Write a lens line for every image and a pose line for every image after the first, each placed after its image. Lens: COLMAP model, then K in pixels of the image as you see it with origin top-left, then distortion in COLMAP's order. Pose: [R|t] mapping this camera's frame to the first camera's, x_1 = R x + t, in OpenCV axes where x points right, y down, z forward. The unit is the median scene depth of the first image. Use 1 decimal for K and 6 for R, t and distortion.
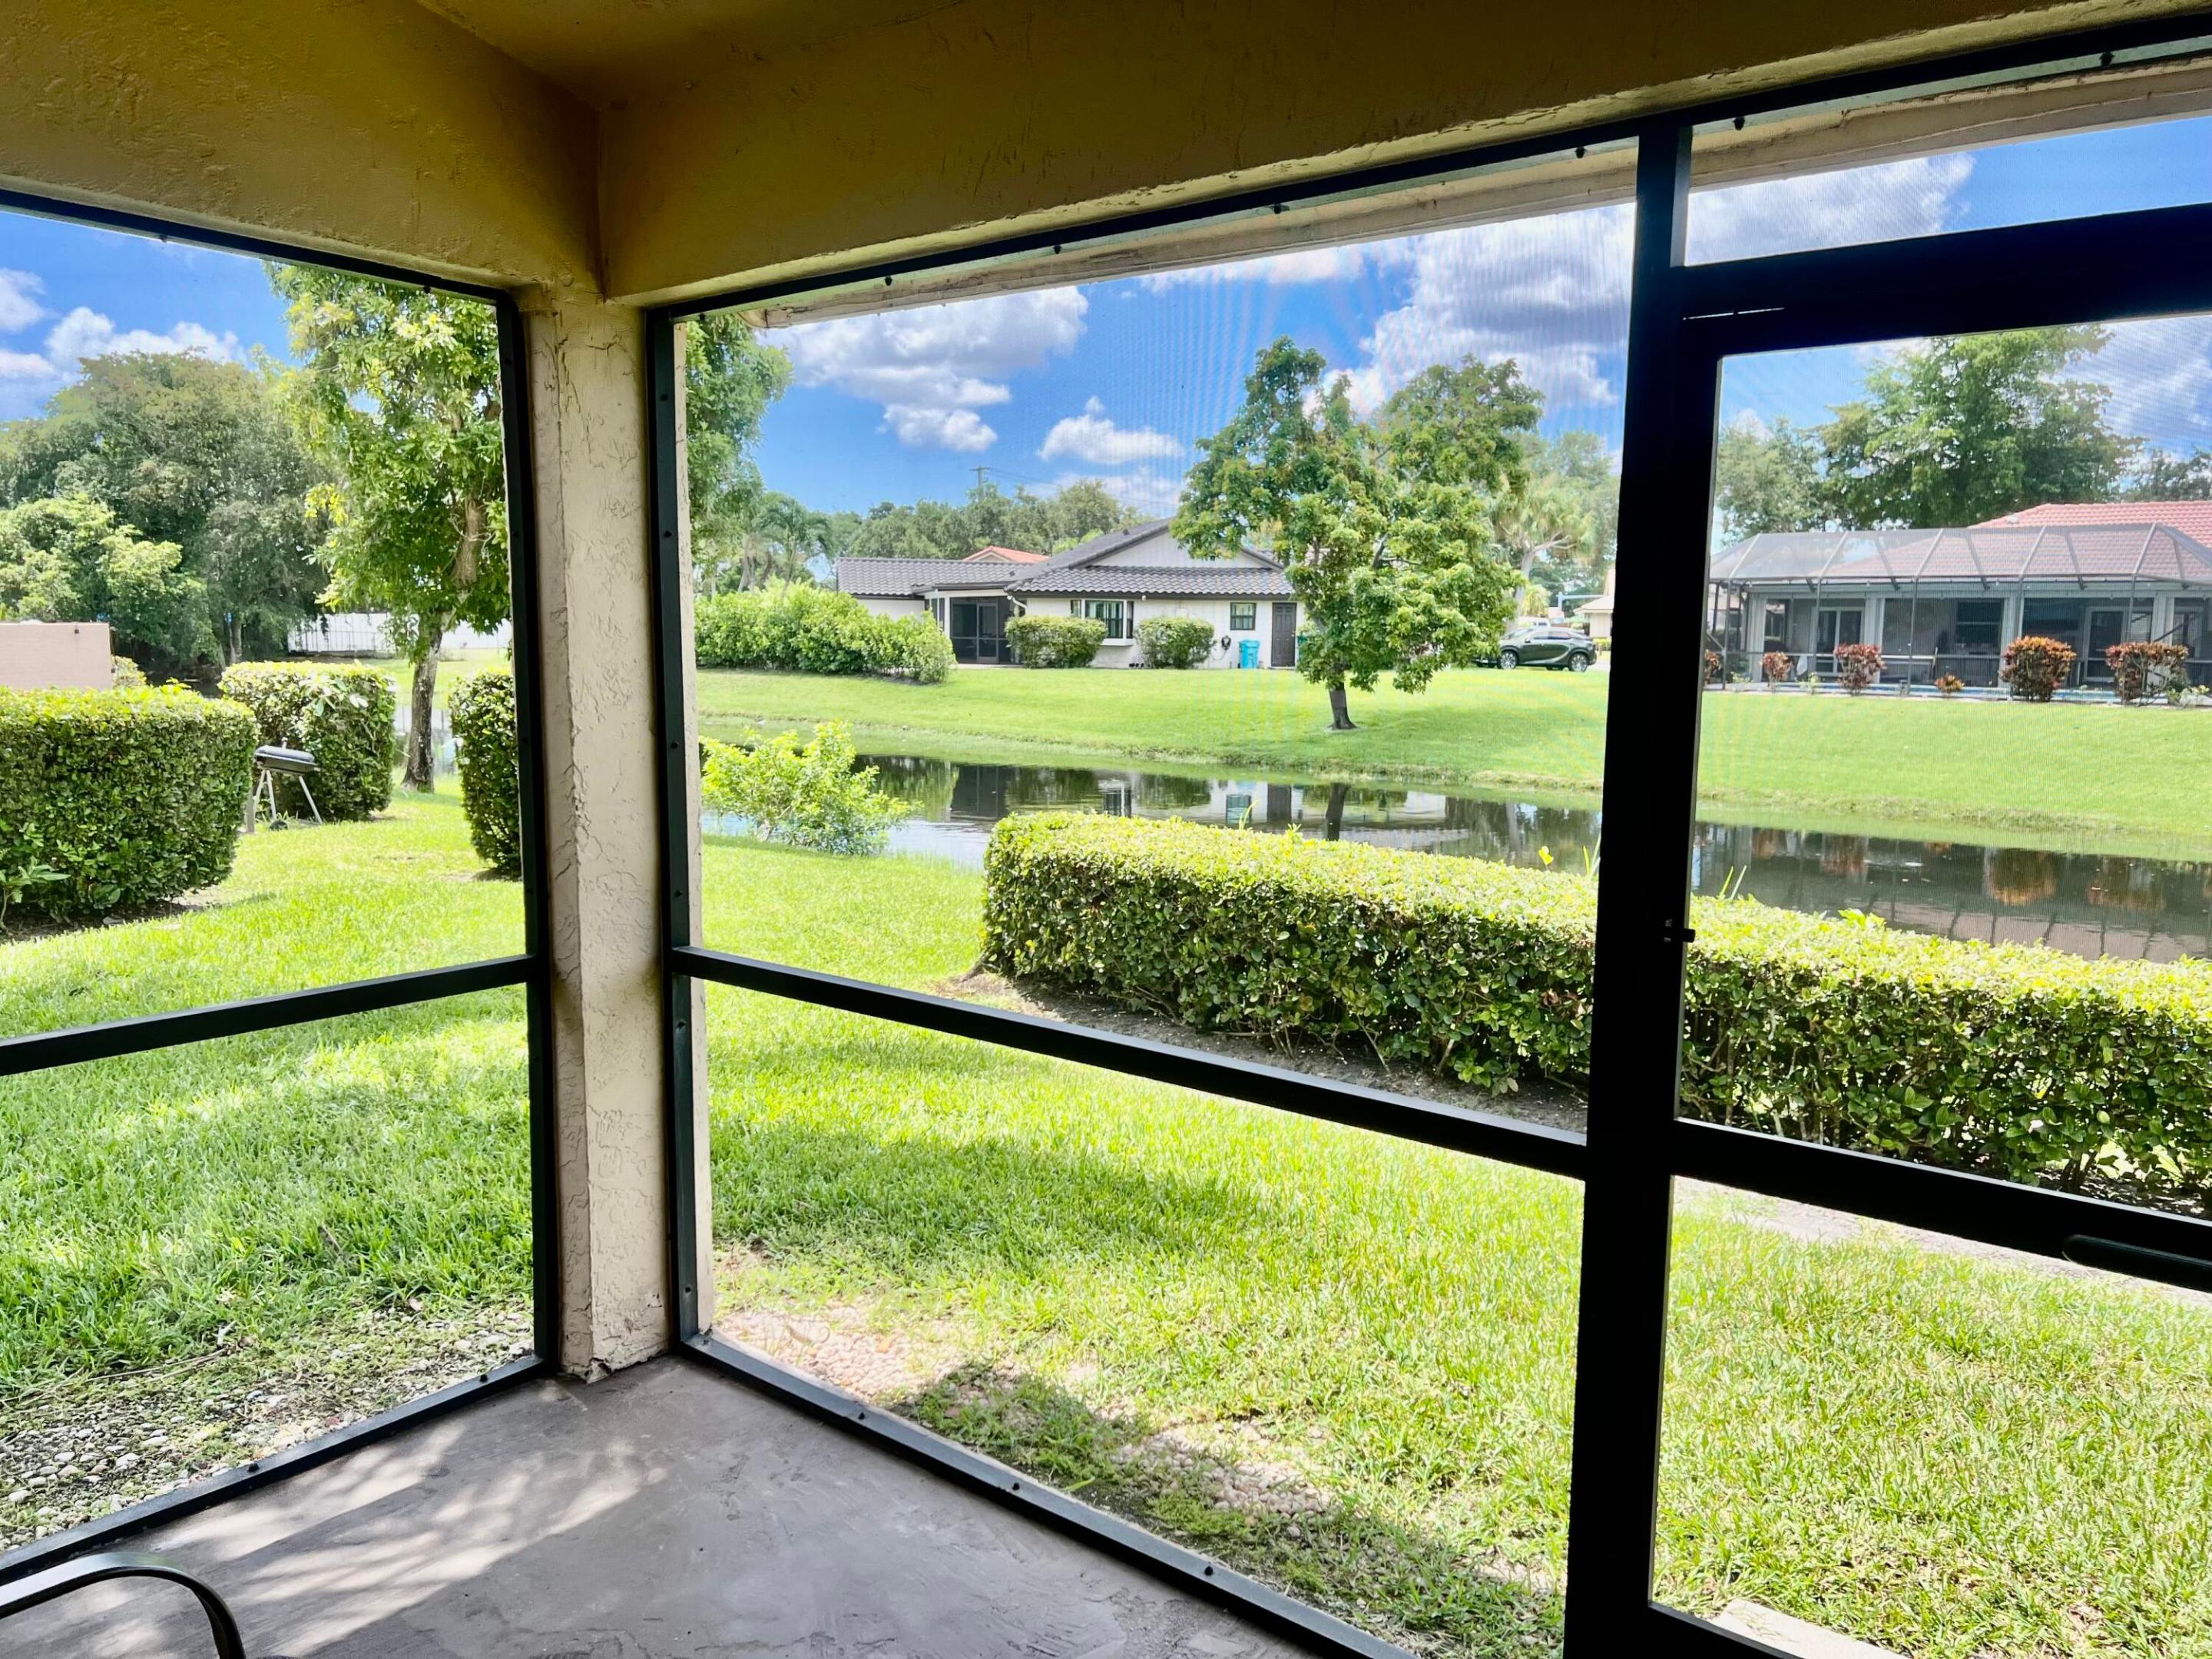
lens RADIAL K [[1650.8, 0, 1105.6], [0, 1650.8, 837.5], [0, 0, 1]] dist [0.067279, -0.081250]
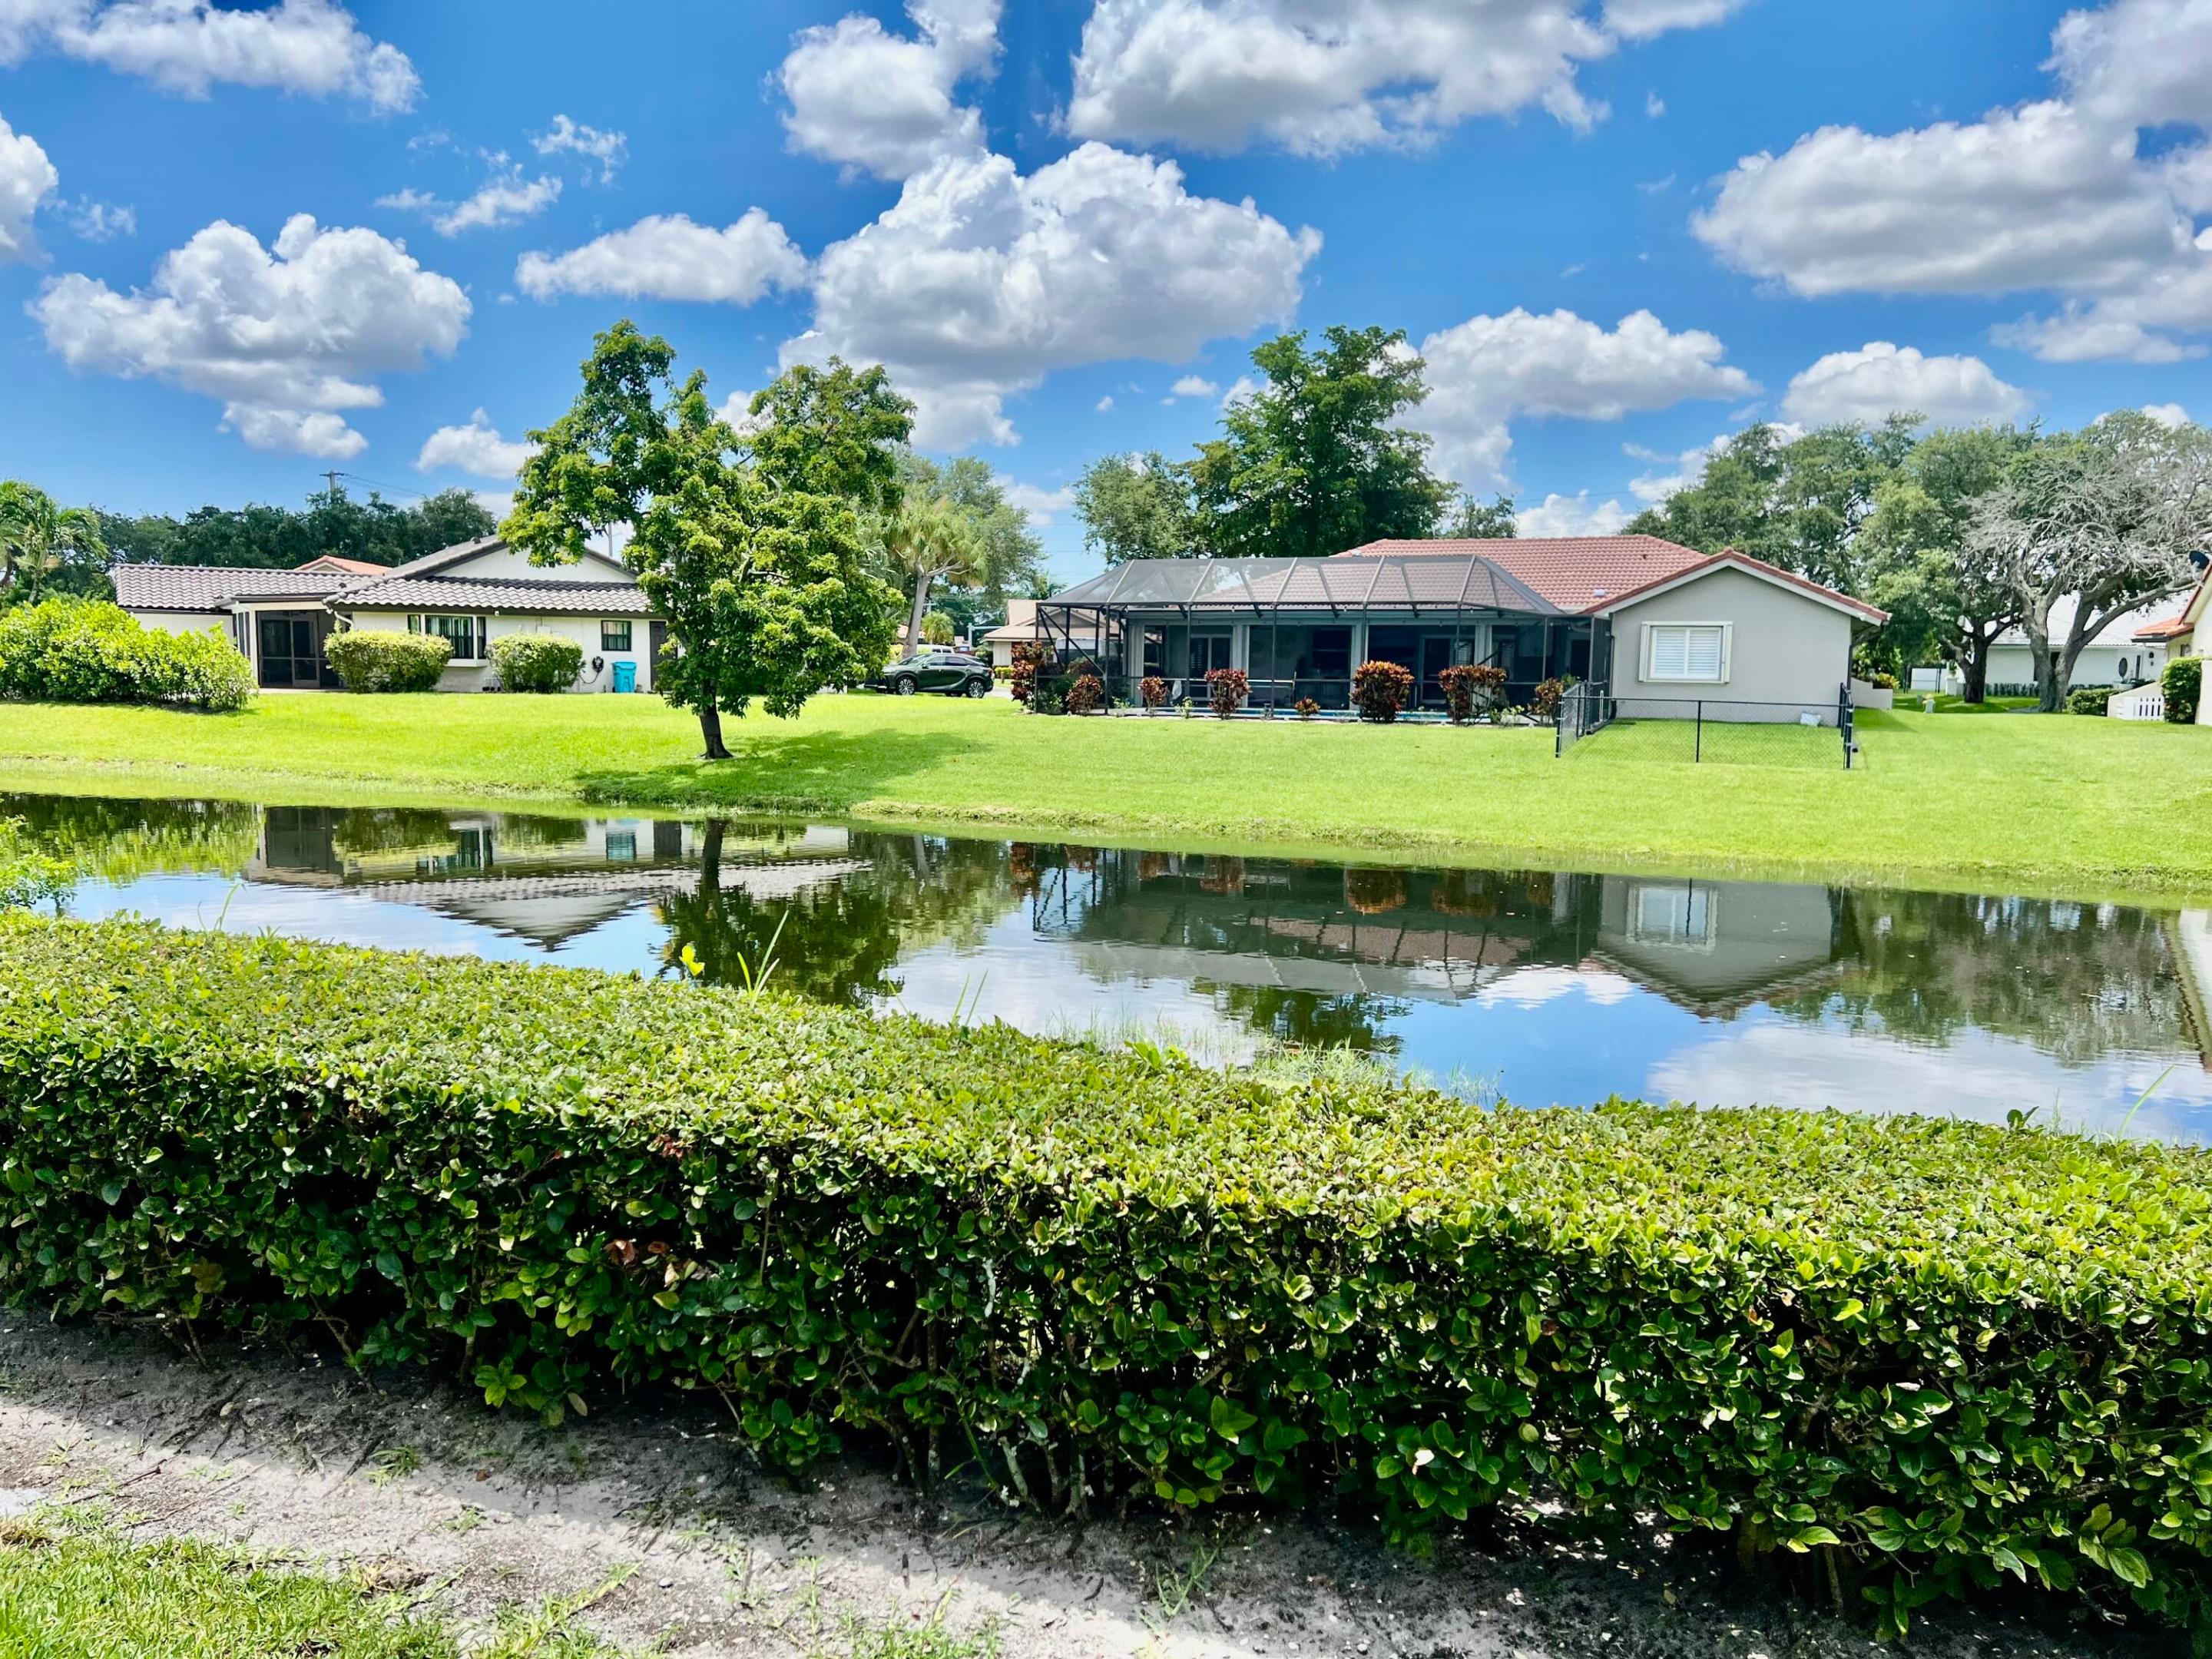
lens RADIAL K [[1650.8, 0, 1073.3], [0, 1650.8, 854.7], [0, 0, 1]] dist [0.067279, -0.081250]
pose [[0.948193, -0.035076, 0.315754, 0.038137], [0.037378, 0.999300, -0.001235, -0.004140], [-0.315490, 0.012973, 0.948840, 0.069723]]
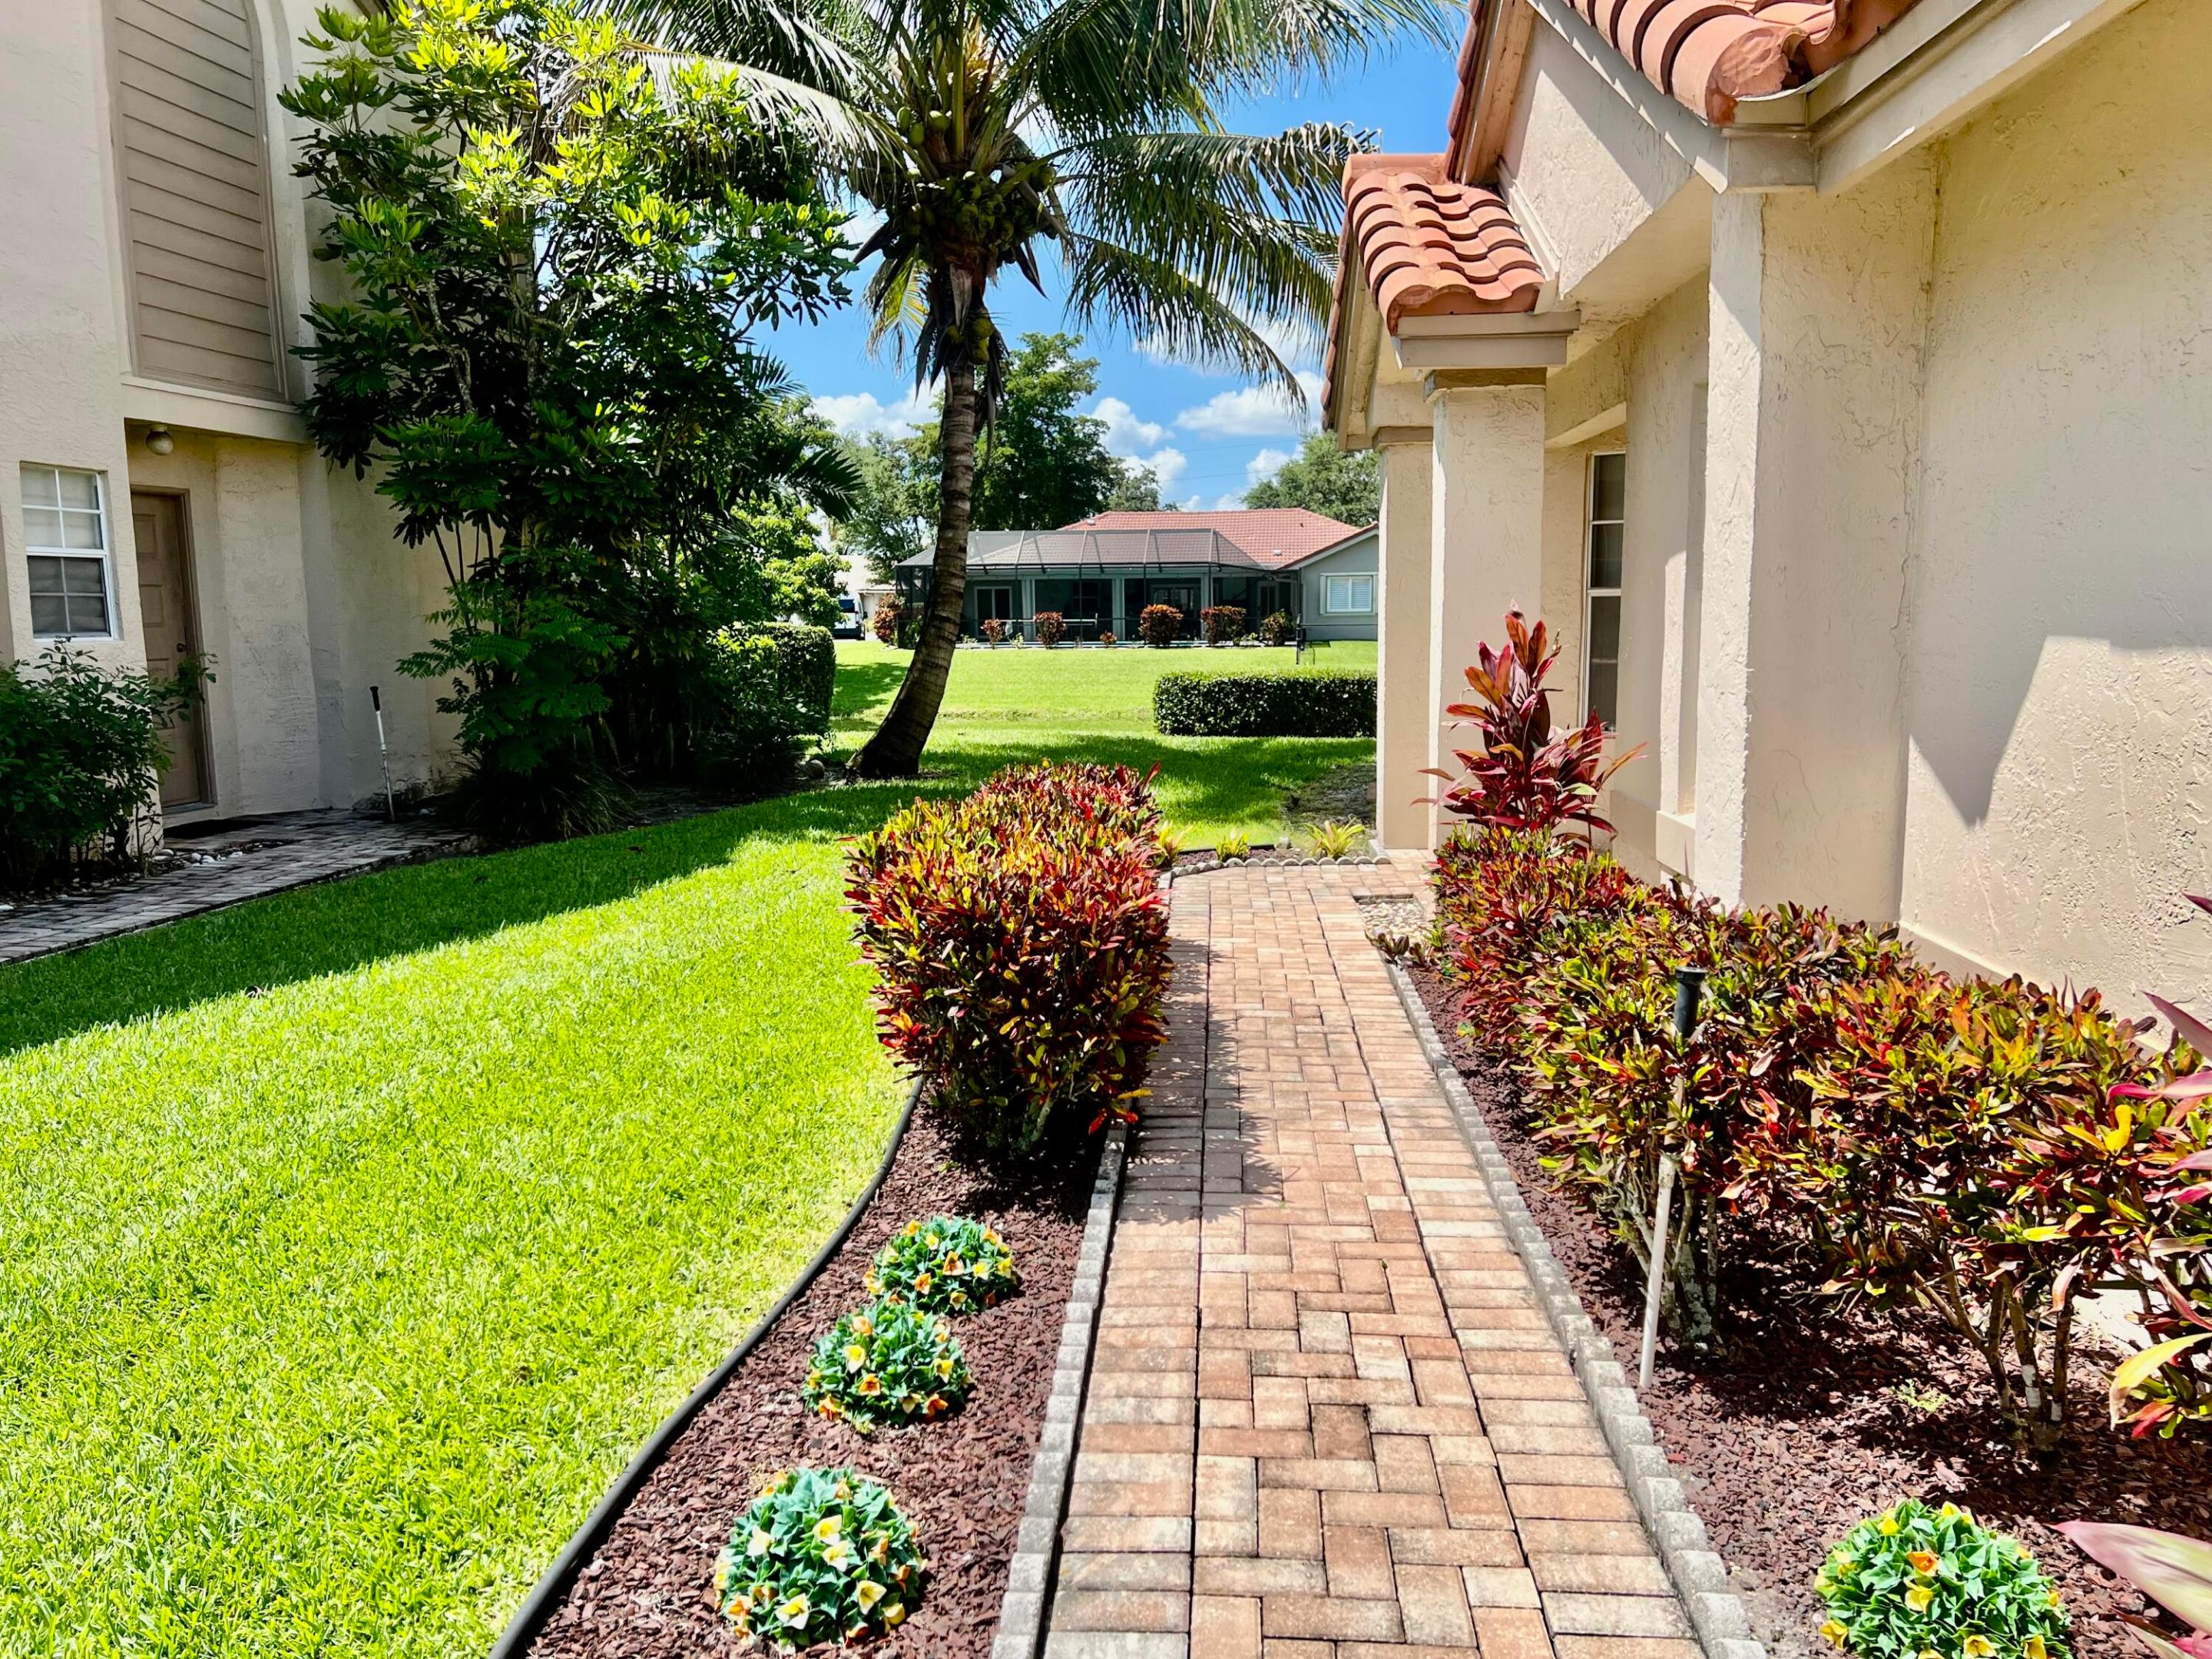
lens RADIAL K [[1650.8, 0, 1107.8], [0, 1650.8, 836.0], [0, 0, 1]] dist [0.067279, -0.081250]
pose [[0.823935, -0.096845, 0.558347, -0.296272], [0.092402, 0.995062, 0.036238, 0.025695], [-0.559100, 0.021735, 0.828816, -0.175643]]
